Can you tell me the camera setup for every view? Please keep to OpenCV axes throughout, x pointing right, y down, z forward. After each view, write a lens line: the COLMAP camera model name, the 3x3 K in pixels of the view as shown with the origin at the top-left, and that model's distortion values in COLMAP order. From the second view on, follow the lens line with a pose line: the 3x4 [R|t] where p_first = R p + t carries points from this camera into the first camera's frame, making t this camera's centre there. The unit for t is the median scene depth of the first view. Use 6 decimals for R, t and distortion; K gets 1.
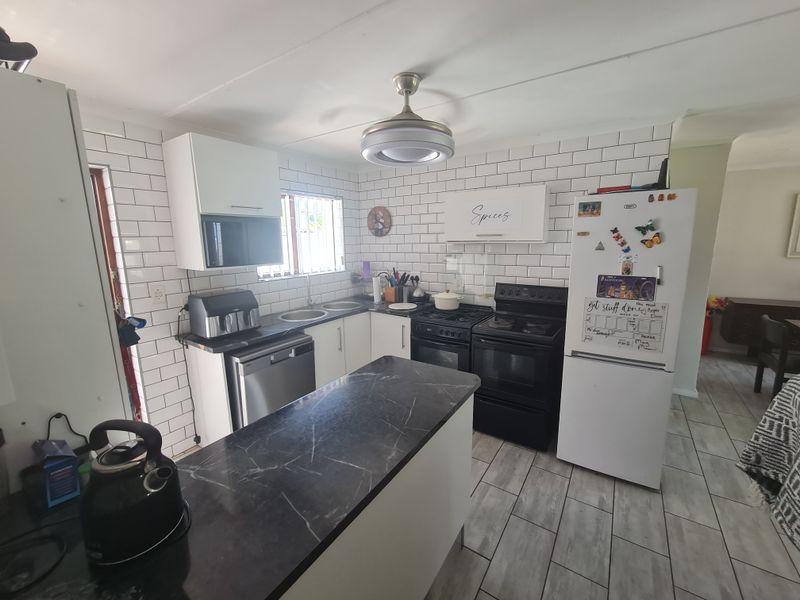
lens RADIAL K [[327.9, 0, 404.9], [0, 327.9, 294.8], [0, 0, 1]] dist [-0.003918, 0.000955]
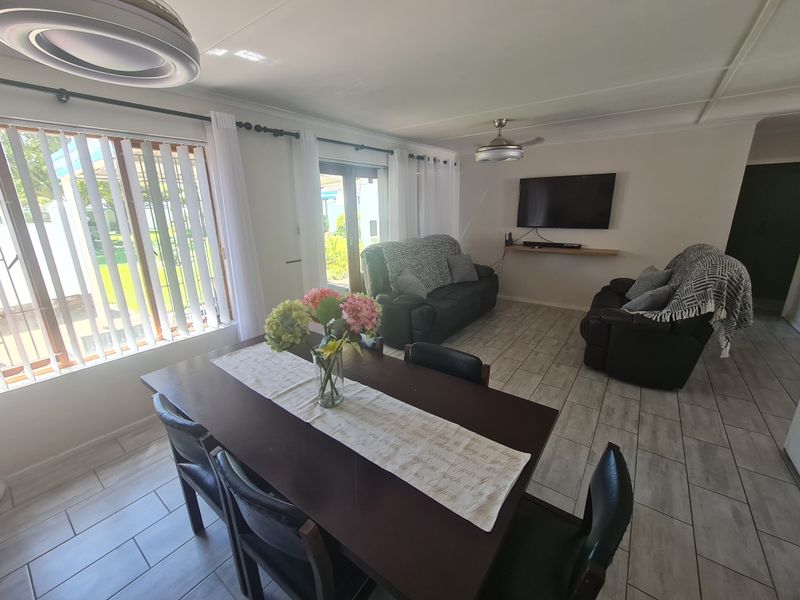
lens RADIAL K [[327.9, 0, 400.9], [0, 327.9, 296.0], [0, 0, 1]] dist [-0.003918, 0.000955]
pose [[-0.998453, 0.015285, 0.053456, 1.792248], [0.036675, 0.903680, 0.426636, -0.303669], [-0.041786, 0.427936, -0.902842, 1.654564]]
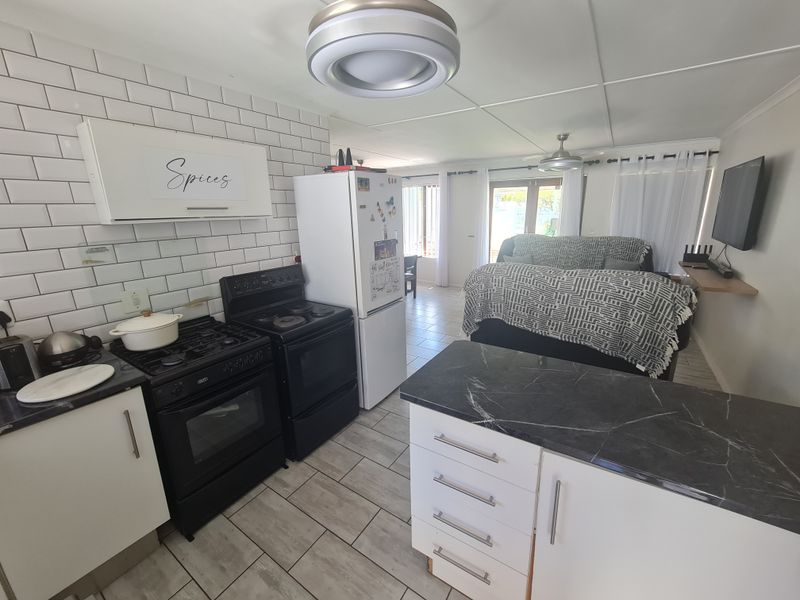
lens RADIAL K [[327.9, 0, 404.3], [0, 327.9, 295.0], [0, 0, 1]] dist [-0.003918, 0.000955]
pose [[-0.012276, -0.240416, 0.970592, -0.573509], [0.187465, 0.952901, 0.238405, -0.131249], [-0.982195, 0.184879, 0.033372, 0.830610]]
